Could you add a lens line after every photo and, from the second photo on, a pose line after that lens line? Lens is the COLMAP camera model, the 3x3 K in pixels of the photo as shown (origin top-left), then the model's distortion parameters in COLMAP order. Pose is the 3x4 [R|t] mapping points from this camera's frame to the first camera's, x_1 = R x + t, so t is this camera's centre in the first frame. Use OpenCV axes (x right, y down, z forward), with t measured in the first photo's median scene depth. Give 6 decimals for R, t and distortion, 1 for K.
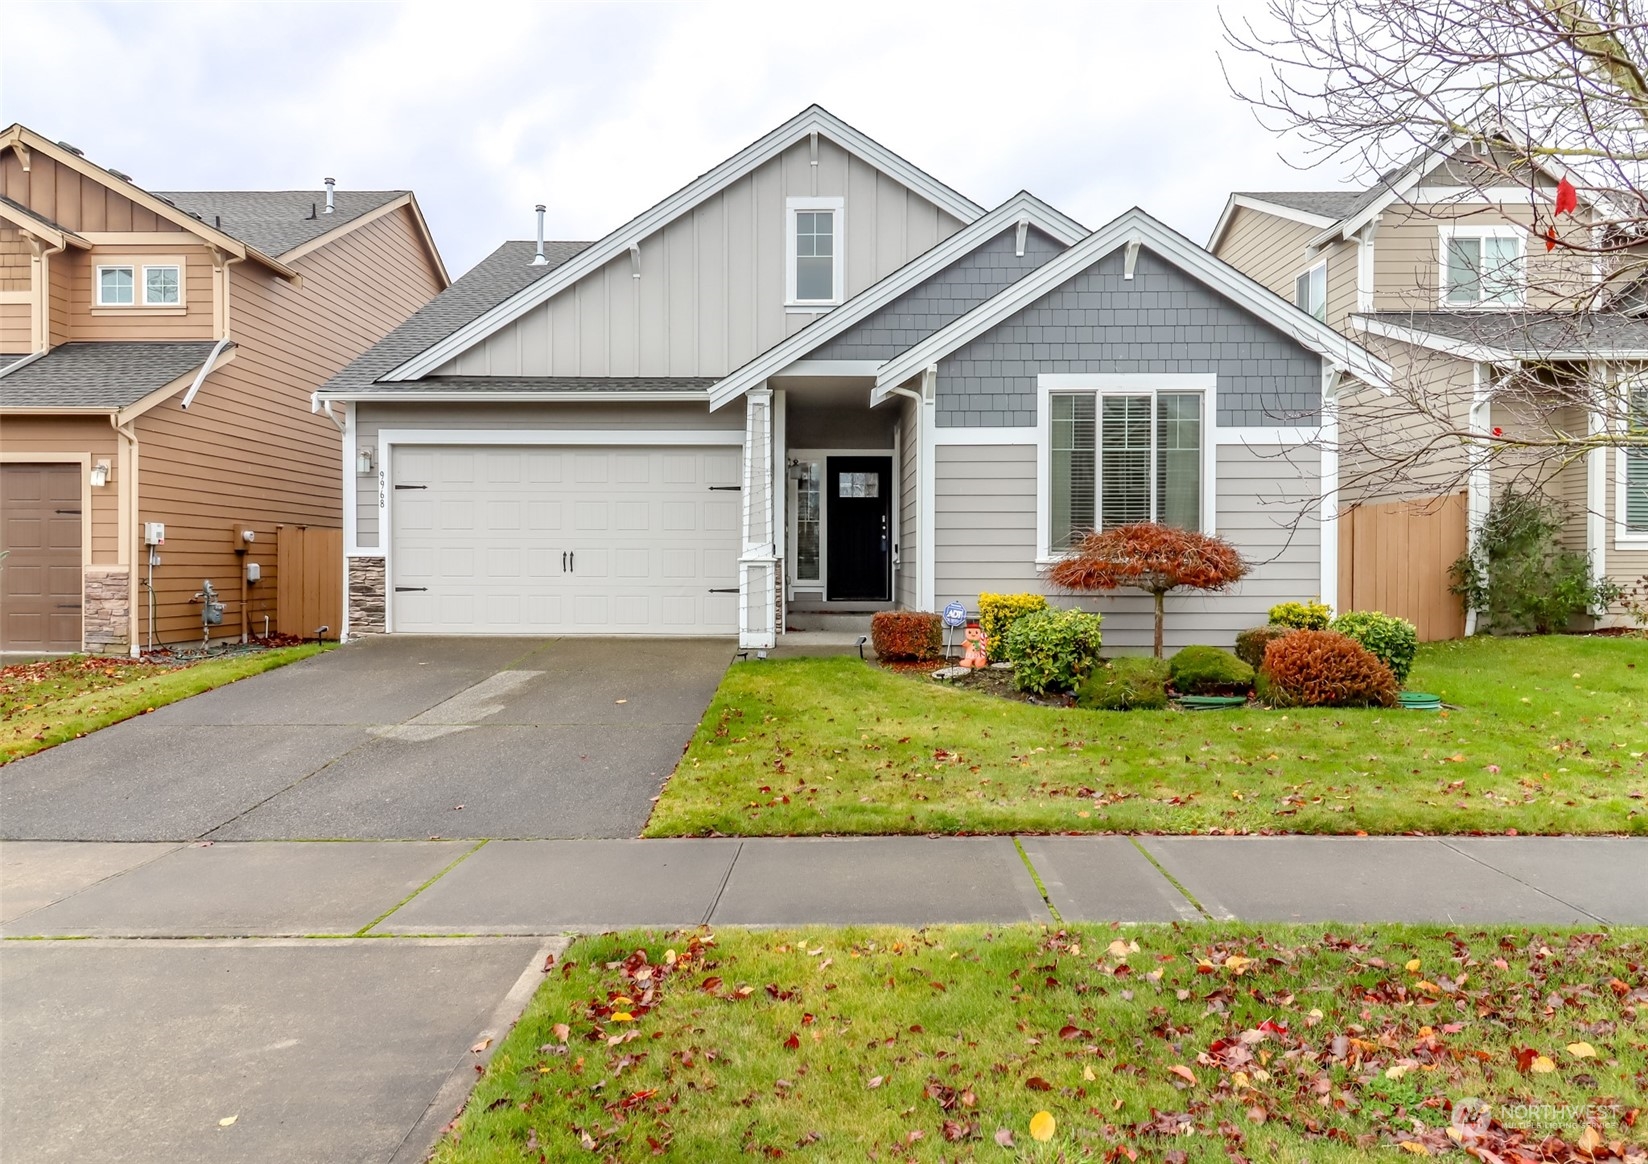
lens RADIAL K [[1116.7, 0, 824.0], [0, 1116.7, 582.0], [0, 0, 1]] dist [-0.003355, -0.001693]
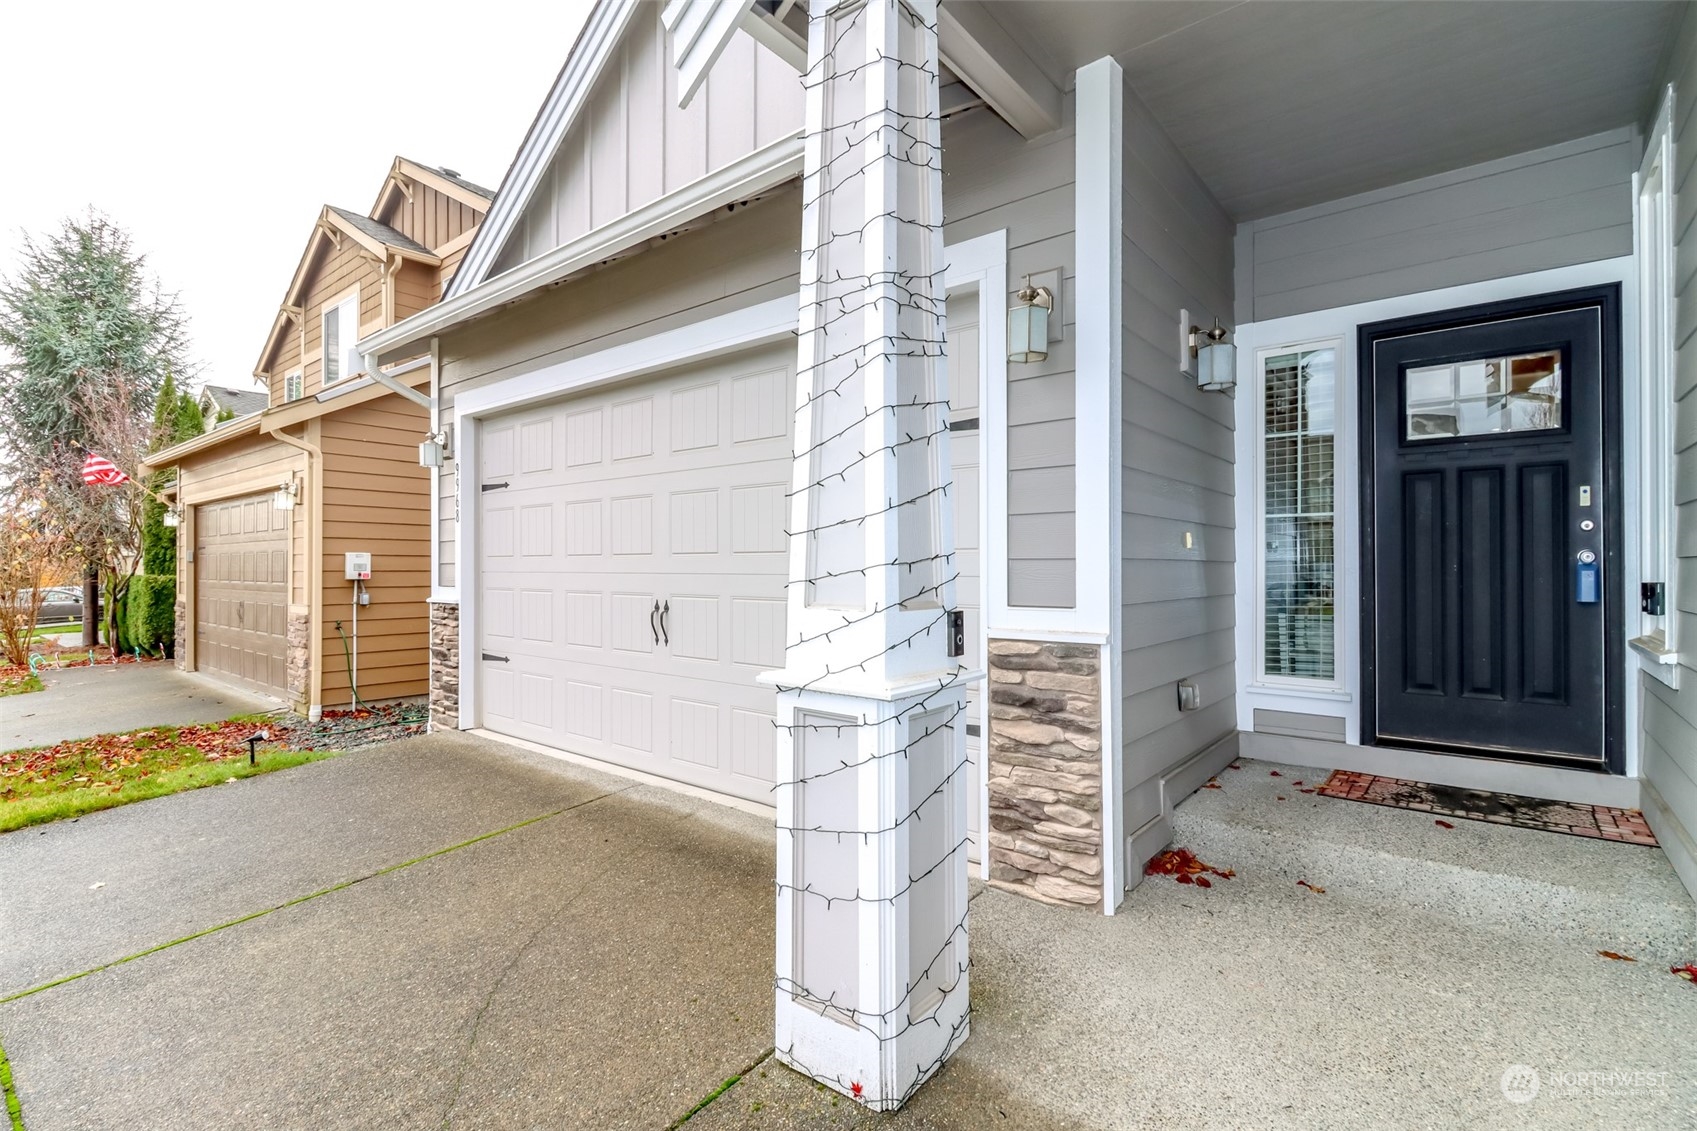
lens RADIAL K [[785.5, 0, 848.5], [0, 785.5, 565.5], [0, 0, 1]] dist [0.001246, 0.000240]
pose [[0.770558, -0.004990, -0.637350, 0.039313], [-0.004201, 0.999908, -0.012908, -0.037483], [0.637356, 0.012624, 0.770466, 0.786594]]
